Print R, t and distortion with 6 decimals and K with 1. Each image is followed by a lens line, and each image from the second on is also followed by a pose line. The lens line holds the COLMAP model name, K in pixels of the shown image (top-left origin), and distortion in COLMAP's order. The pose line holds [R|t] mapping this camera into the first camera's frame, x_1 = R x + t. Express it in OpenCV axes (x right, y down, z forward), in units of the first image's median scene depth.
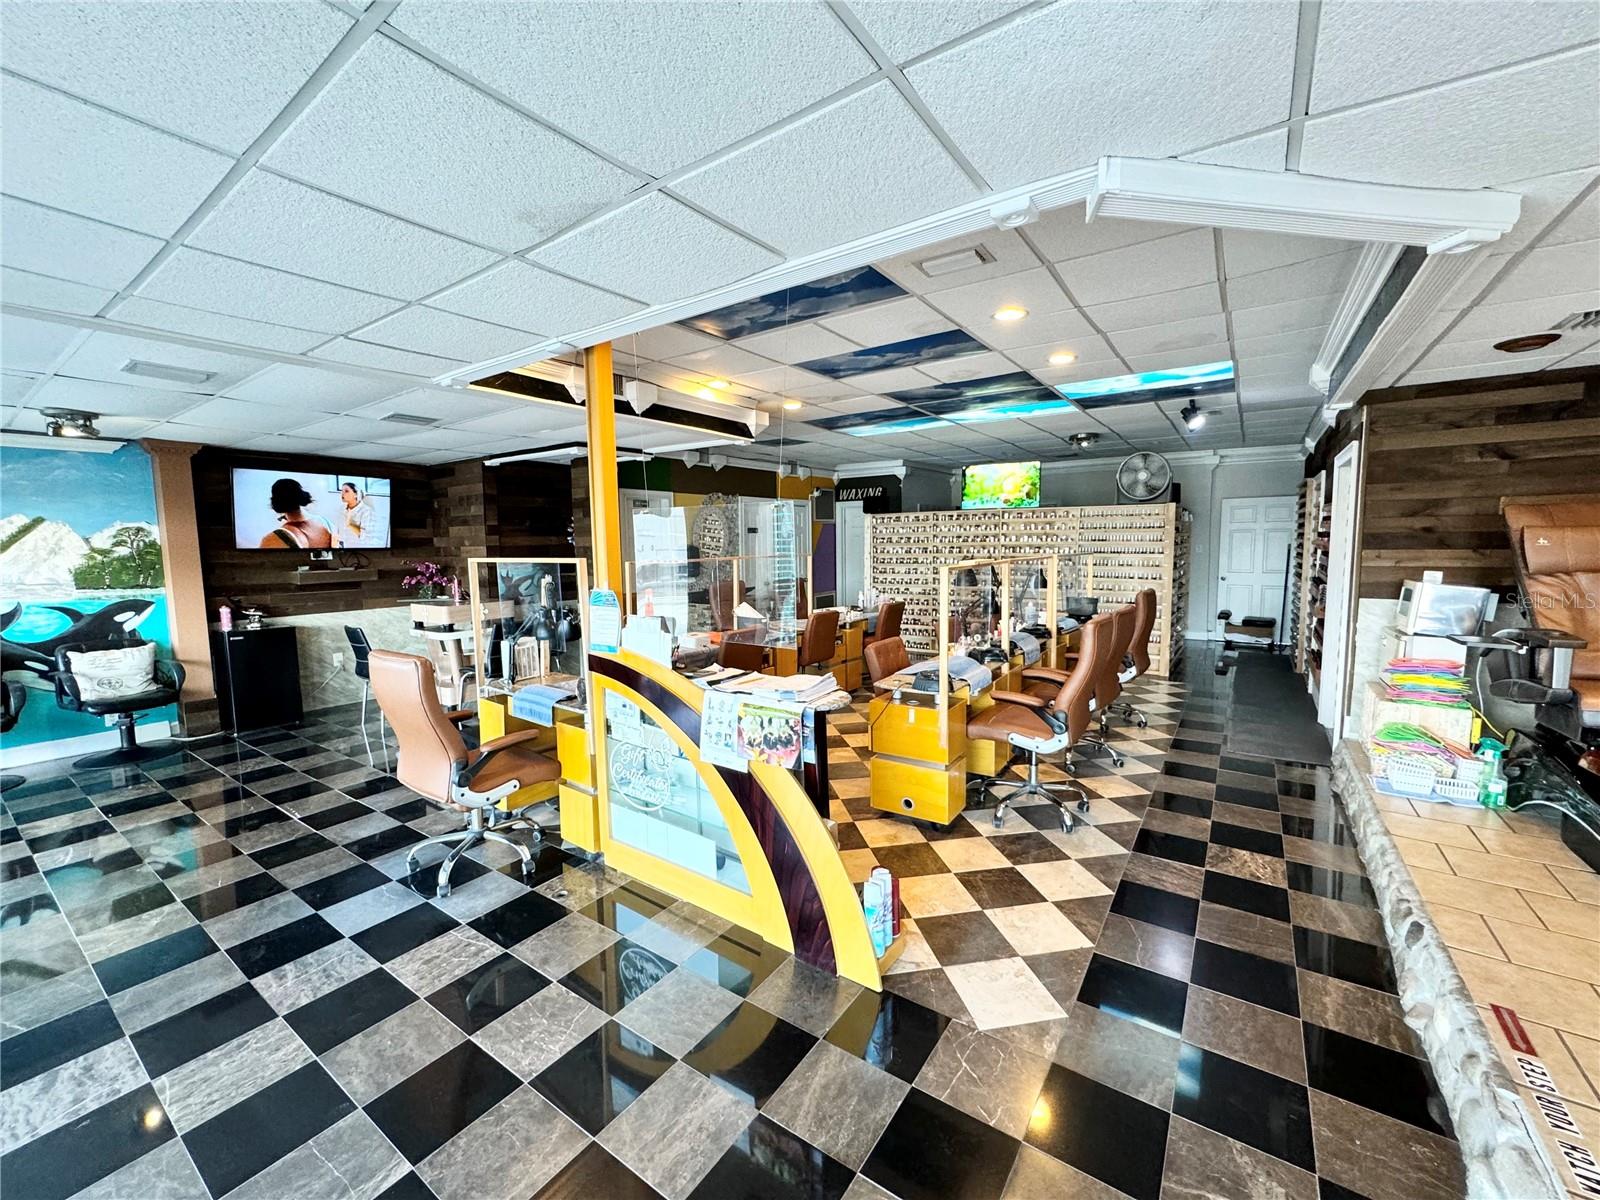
lens RADIAL K [[639.8, 0, 787.9], [0, 639.8, 597.5], [0, 0, 1]] dist [0.000037, 0.000423]
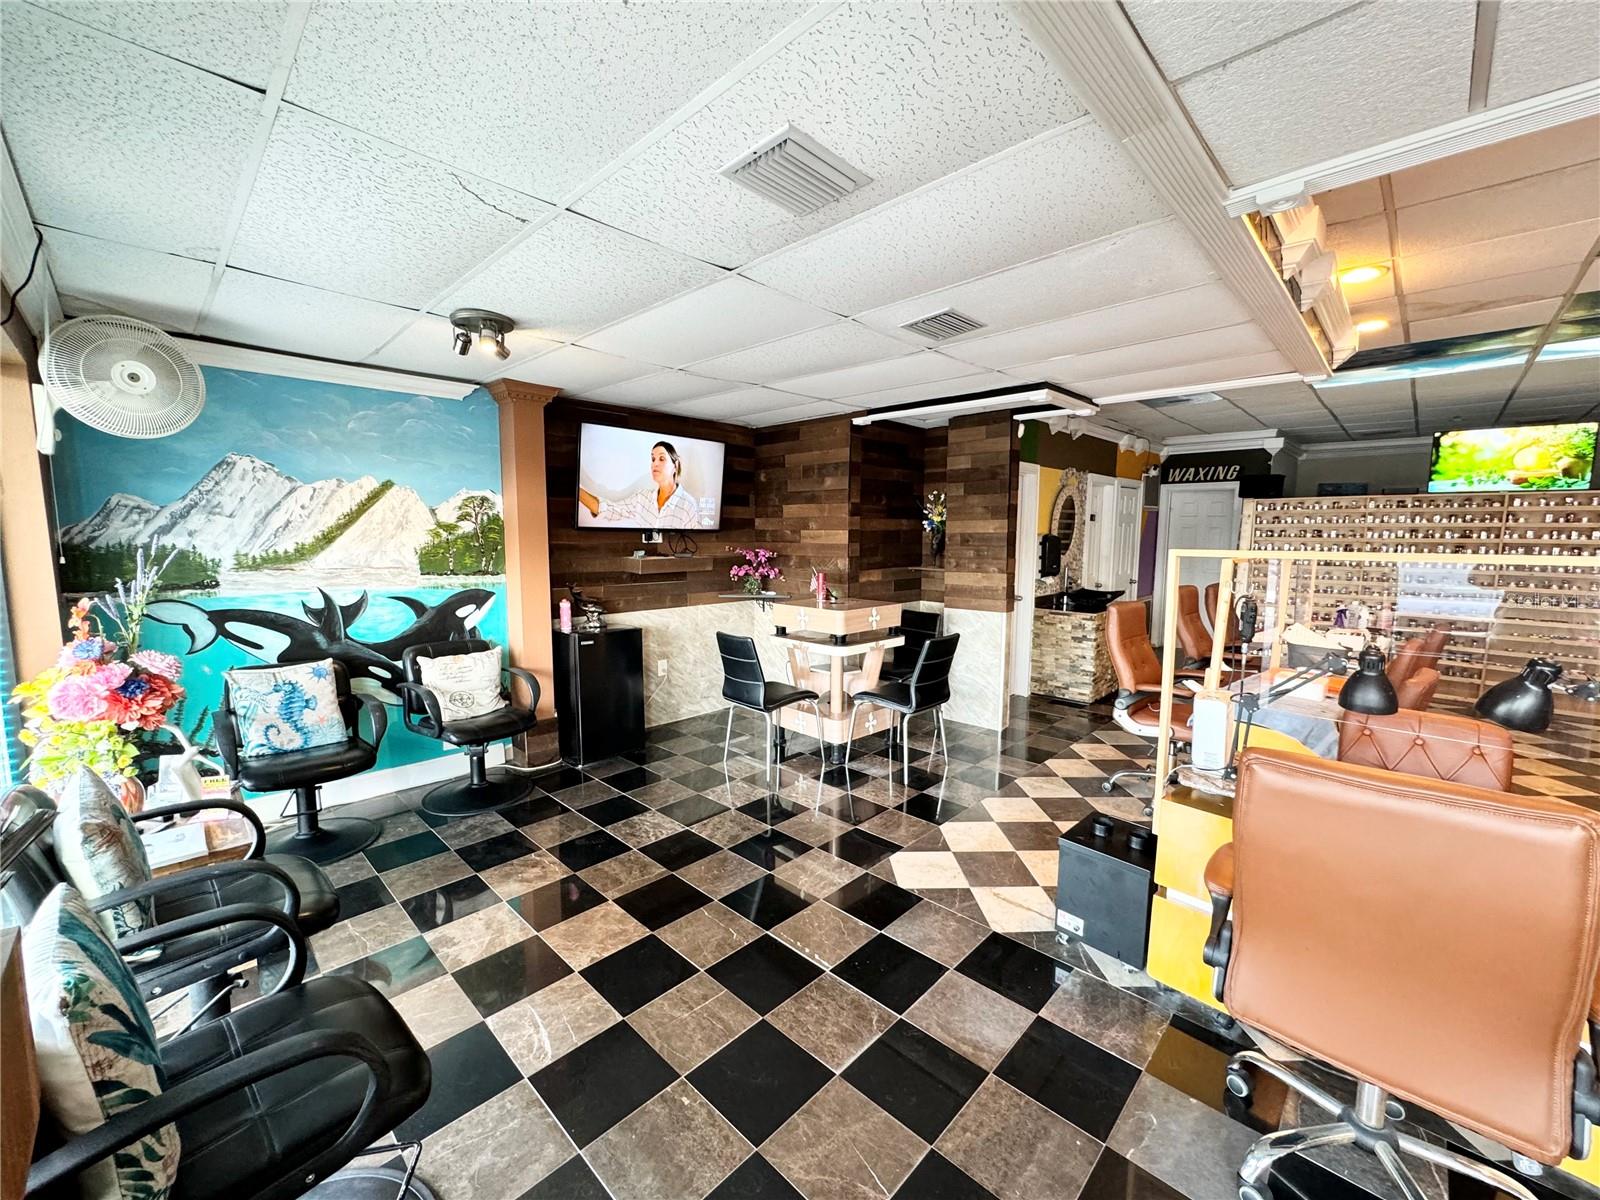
lens RADIAL K [[642.8, 0, 798.3], [0, 642.8, 598.0], [0, 0, 1]] dist [-0.001080, 0.000357]
pose [[0.988256, 0.035559, -0.148613, -0.484247], [-0.033206, 0.999281, 0.018284, -0.012556], [0.149156, -0.013135, 0.988726, 0.265027]]
